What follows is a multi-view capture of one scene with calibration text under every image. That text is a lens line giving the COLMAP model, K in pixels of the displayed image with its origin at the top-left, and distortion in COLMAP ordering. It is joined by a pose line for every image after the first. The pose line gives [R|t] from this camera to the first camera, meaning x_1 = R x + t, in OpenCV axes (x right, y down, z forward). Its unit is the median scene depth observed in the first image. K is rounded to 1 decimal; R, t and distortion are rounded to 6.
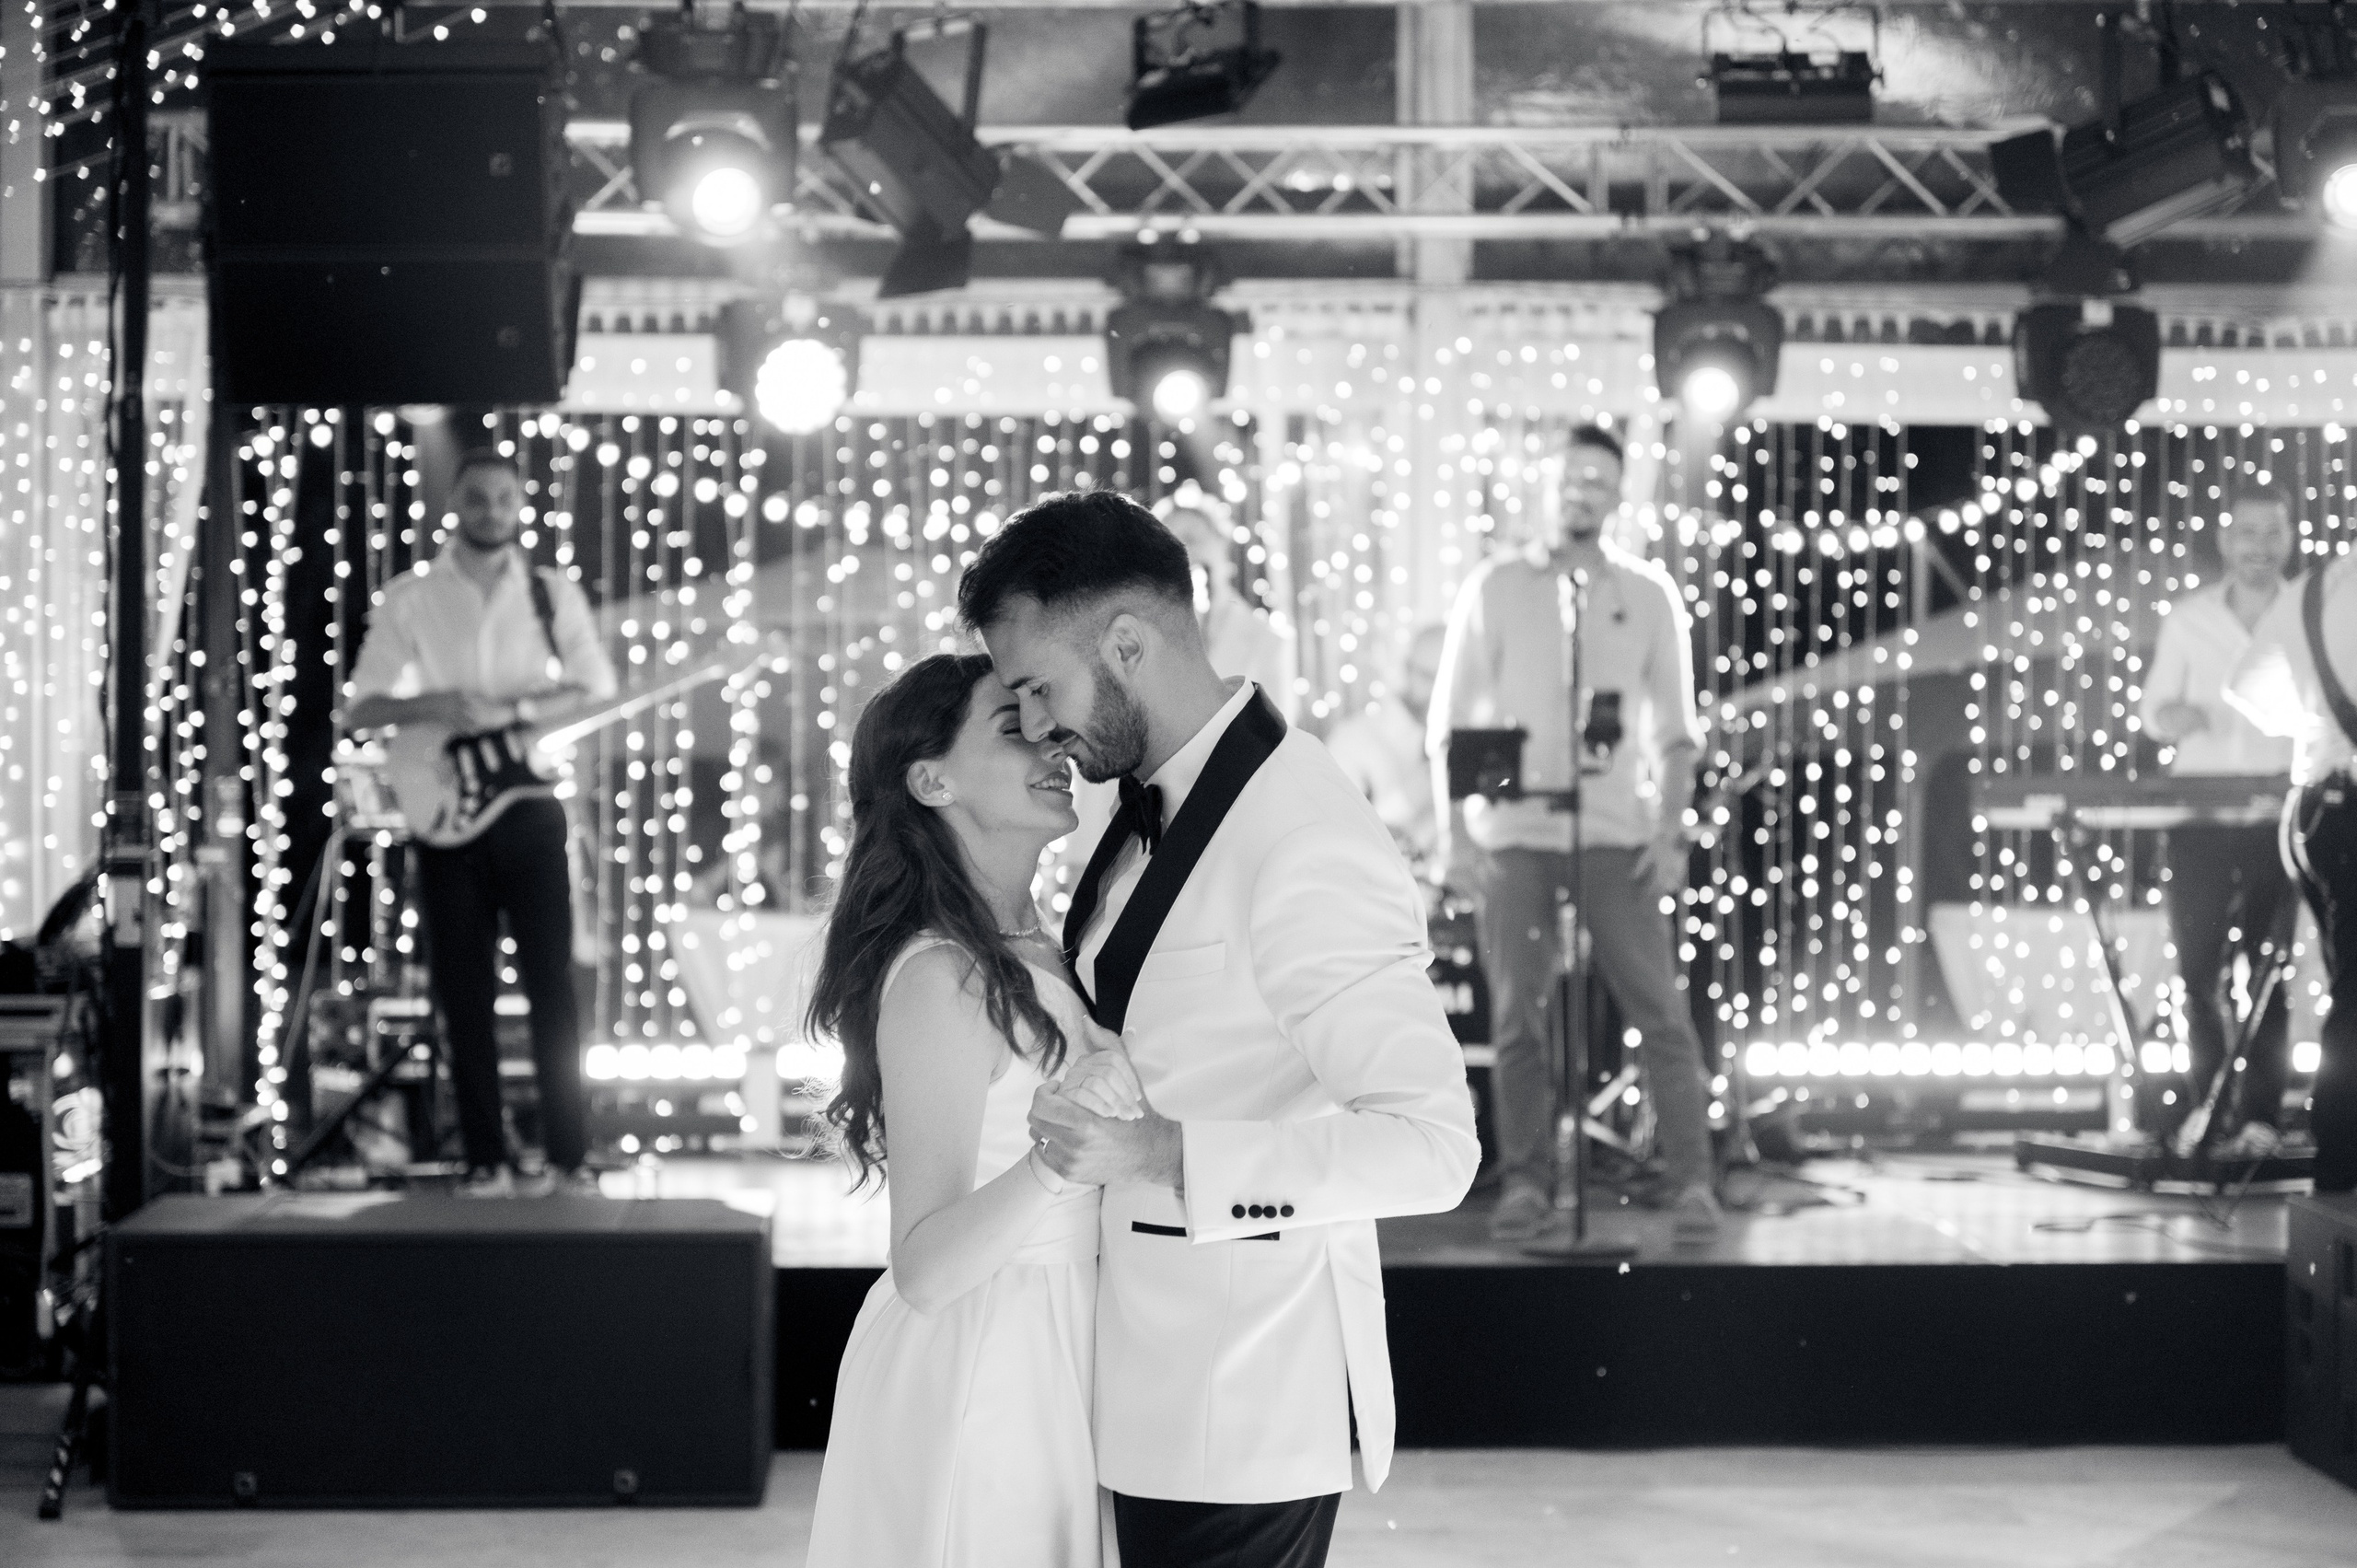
lens RADIAL K [[4694.1, 0, 1214.3], [0, 4694.1, 754.1], [0, 0, 1]] dist [0.014260, 0.000000]
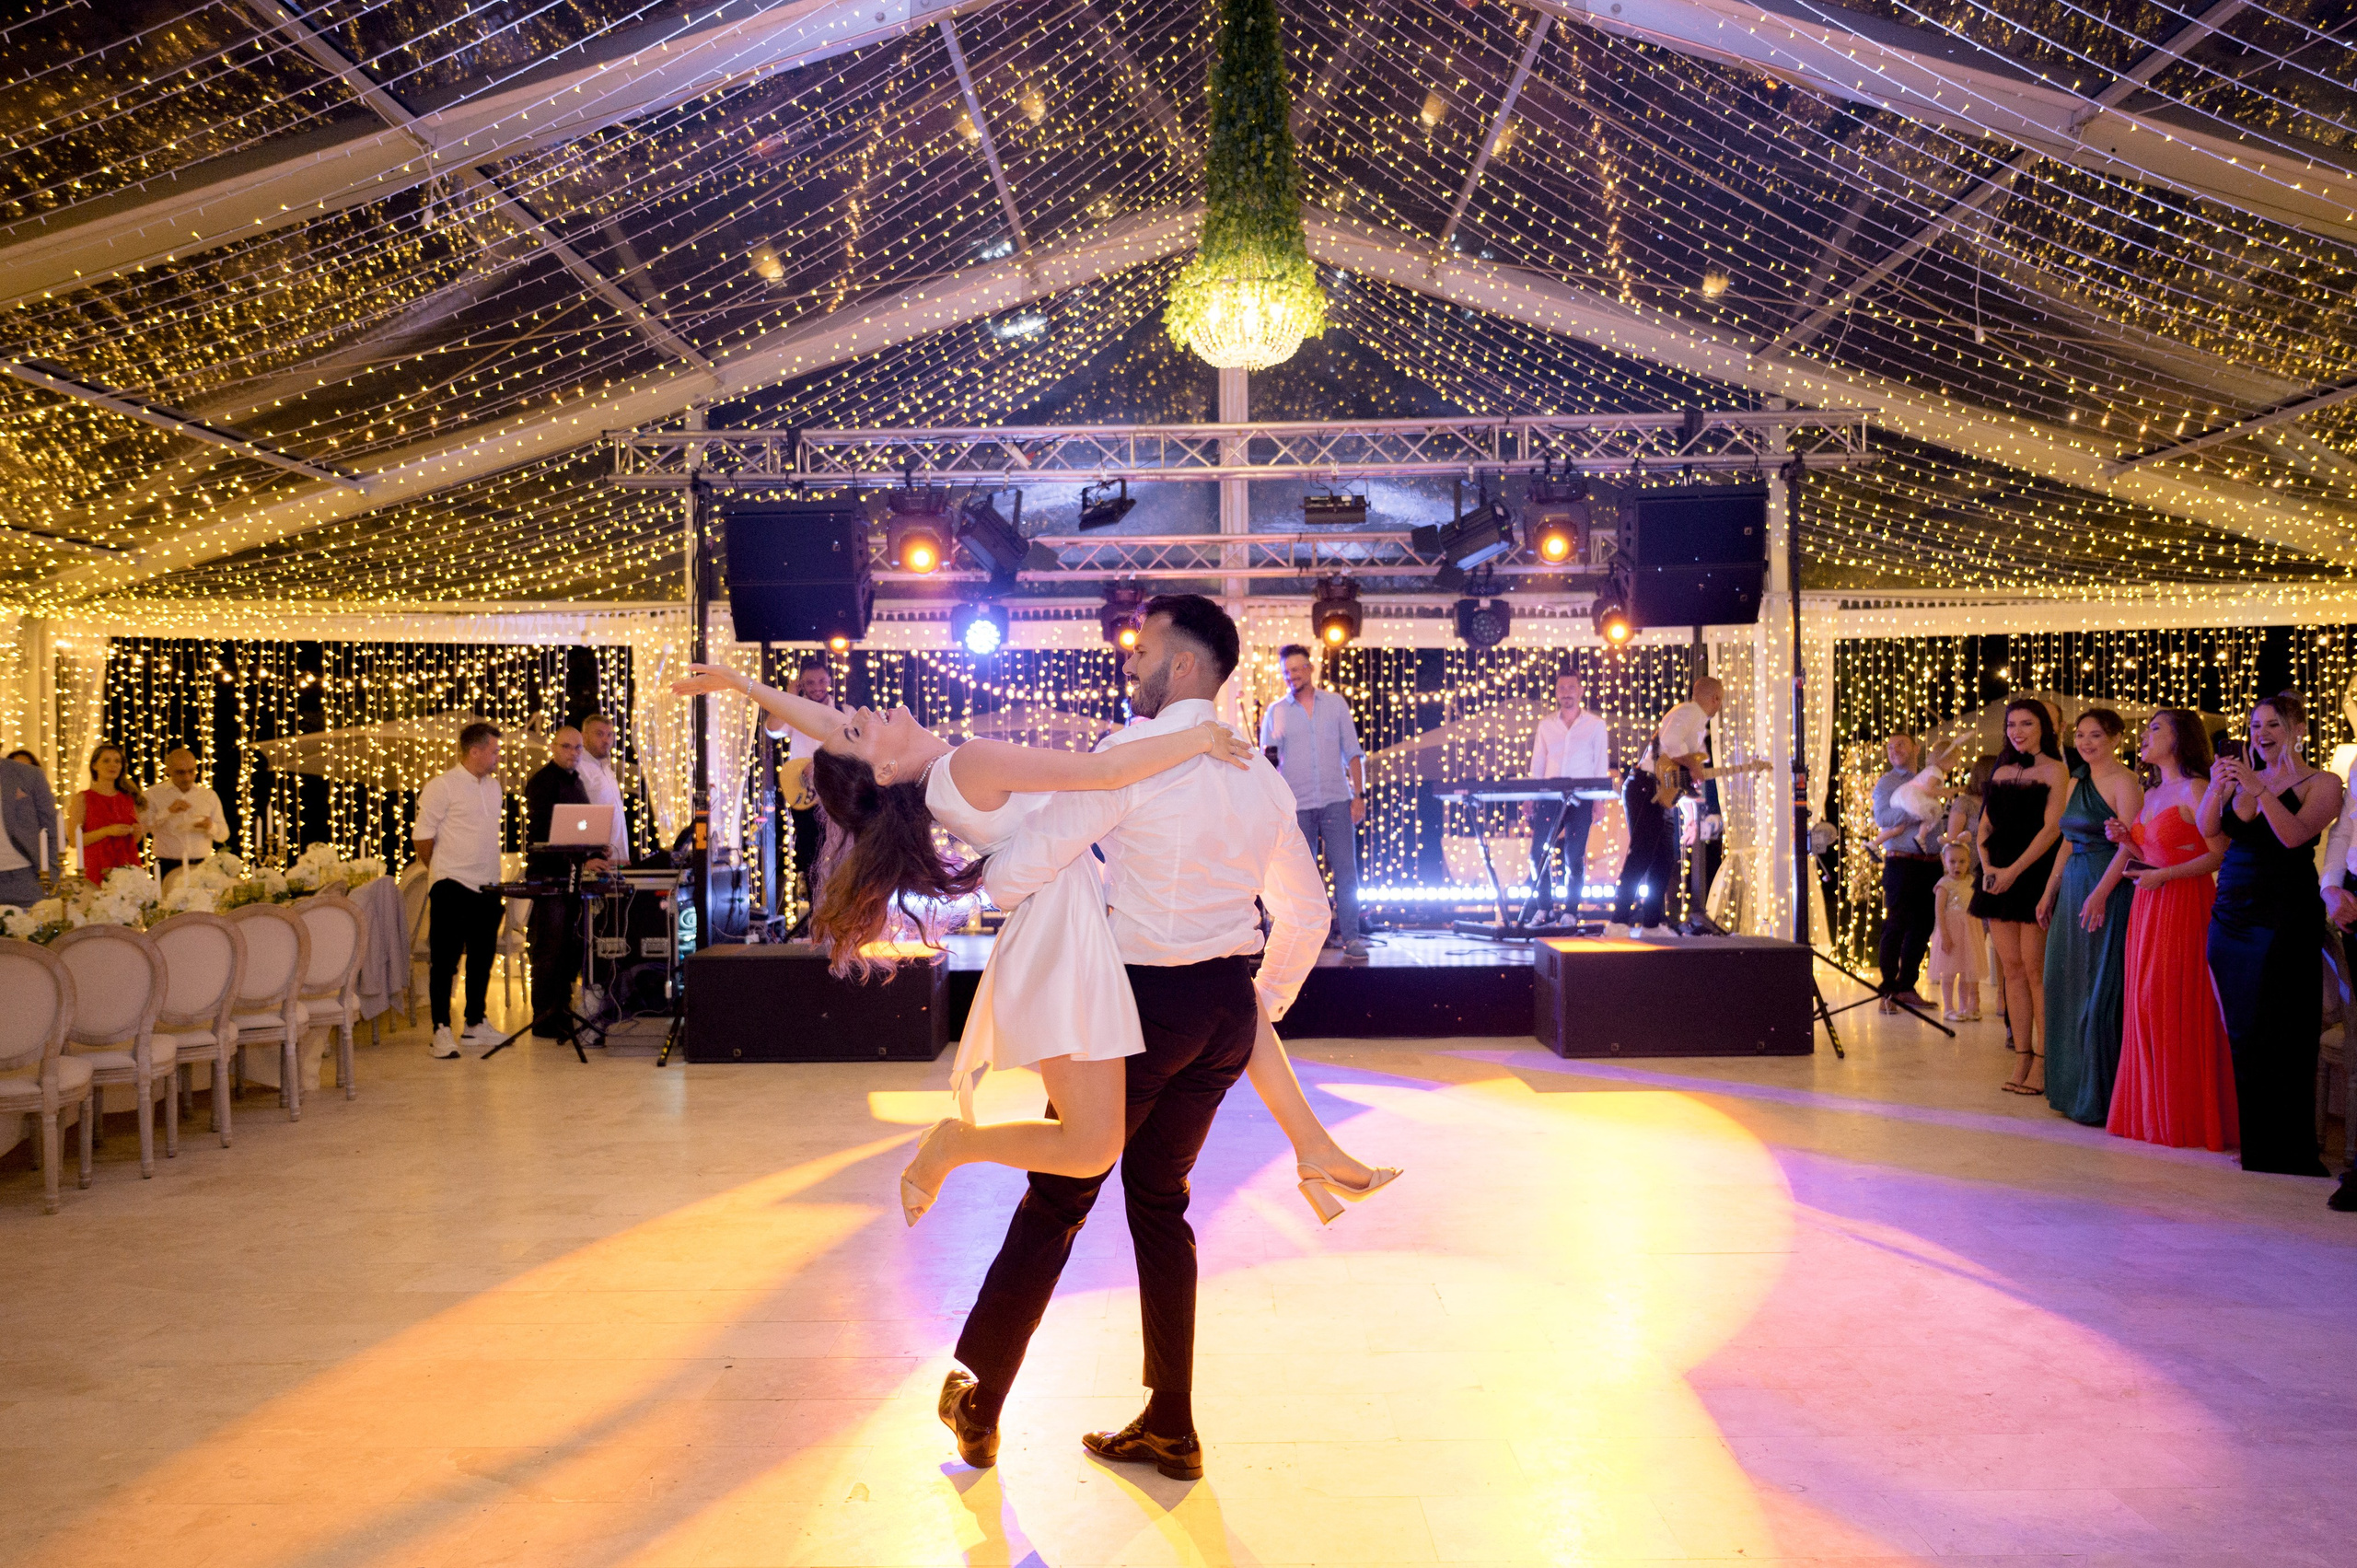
lens RADIAL K [[1791.0, 0, 1184.4], [0, 1791.0, 798.2], [0, 0, 1]] dist [-0.009204, 0.006250]
pose [[0.999182, -0.010605, -0.039025, 0.058105], [0.010539, 0.999943, -0.001900, 0.012921], [0.039043, 0.001487, 0.999236, 0.011739]]
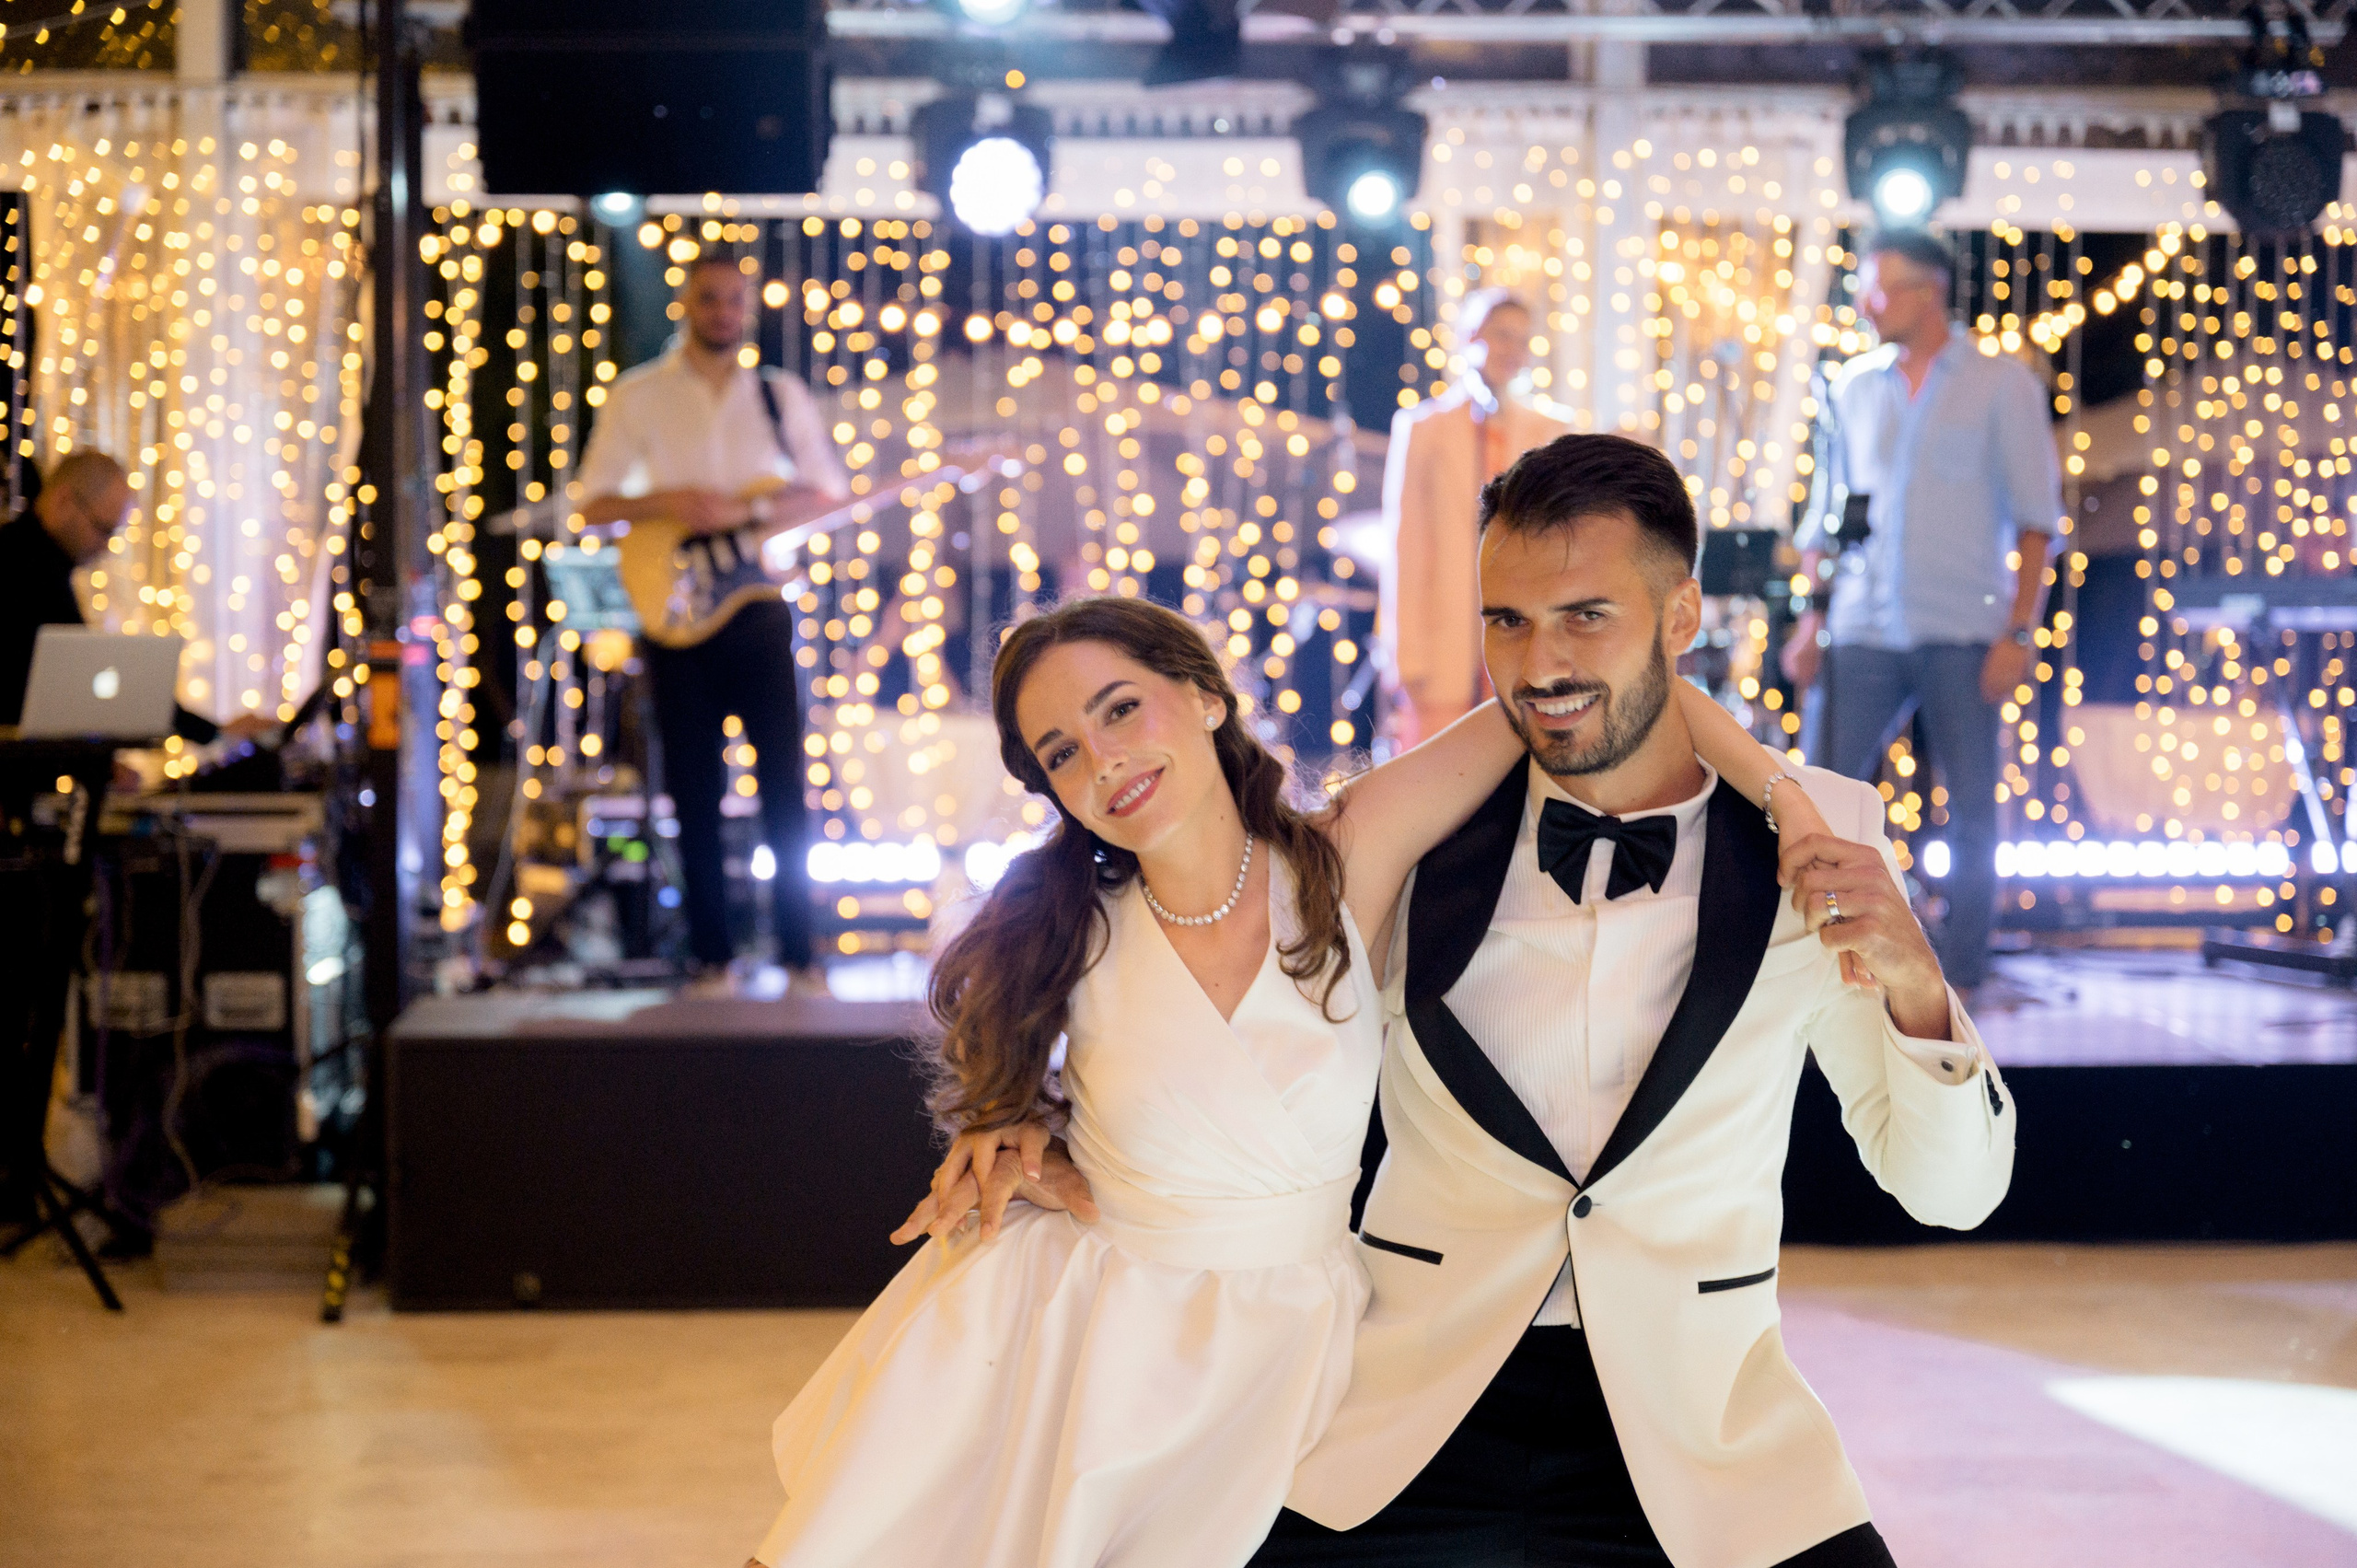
lens RADIAL K [[4442.2, 0, 1213.1], [0, 4442.2, 784.1], [0, 0, 1]] dist [0.008564, 0.000000]
pose [[0.999900, 0.000263, 0.014161, -0.052638], [-0.000954, 0.998808, 0.048795, 0.002277], [-0.014131, -0.048803, 0.998708, 0.045948]]
